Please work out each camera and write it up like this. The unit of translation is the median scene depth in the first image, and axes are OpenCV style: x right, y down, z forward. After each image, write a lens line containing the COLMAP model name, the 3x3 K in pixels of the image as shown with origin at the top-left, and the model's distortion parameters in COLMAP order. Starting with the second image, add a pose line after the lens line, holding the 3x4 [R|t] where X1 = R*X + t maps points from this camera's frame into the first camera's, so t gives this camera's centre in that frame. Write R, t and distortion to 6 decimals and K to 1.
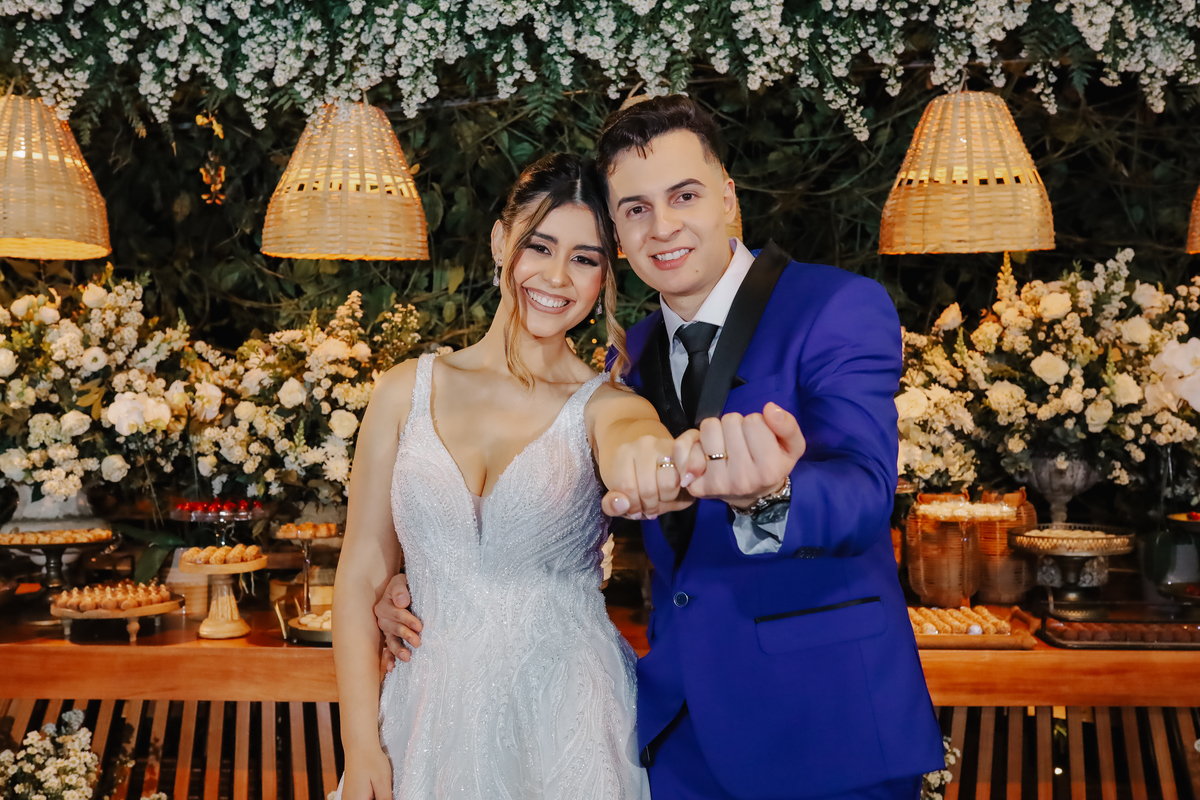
lens RADIAL K [[1105.9, 0, 616.0], [0, 1105.9, 404.2], [0, 0, 1]] dist [-0.051379, 0.074392]
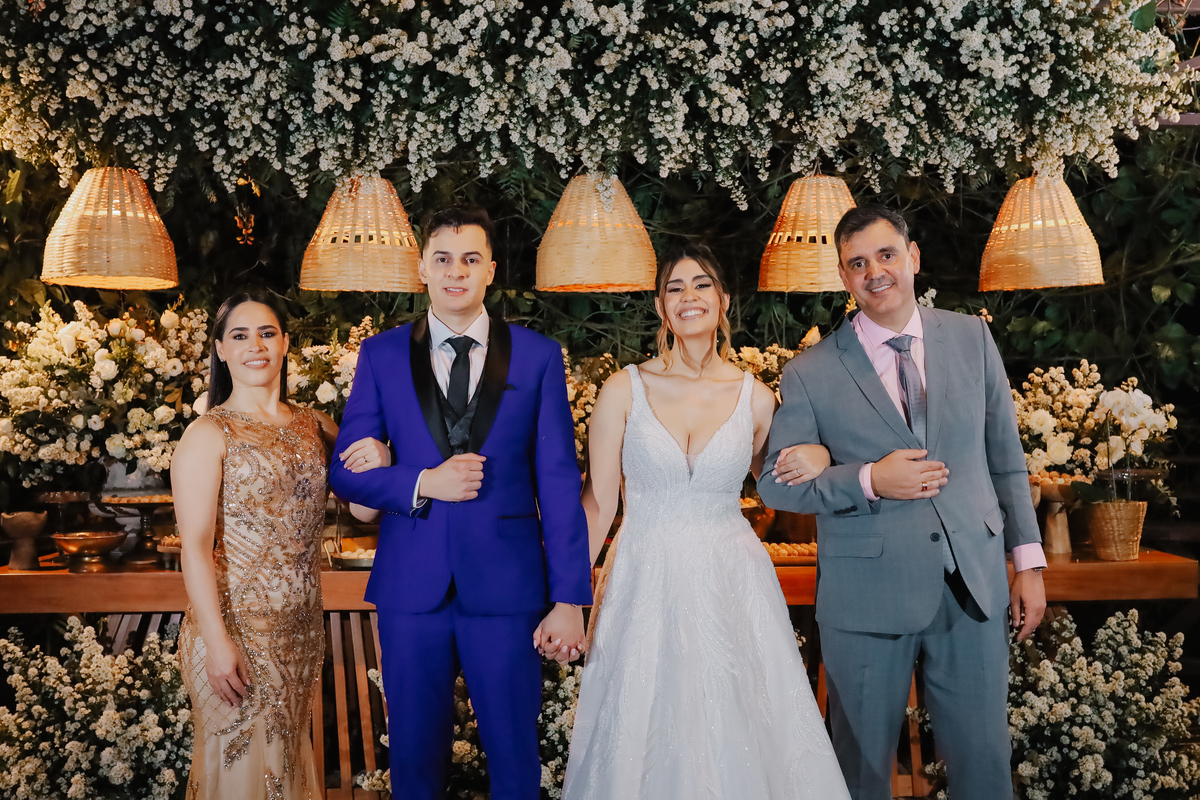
lens RADIAL K [[1115.0, 0, 634.5], [0, 1115.0, 399.6], [0, 0, 1]] dist [-0.051542, 0.072245]
pose [[0.997262, -0.001166, 0.073944, -0.017502], [0.001947, 0.999943, -0.010487, 0.013885], [-0.073928, 0.010602, 0.997207, -0.394580]]
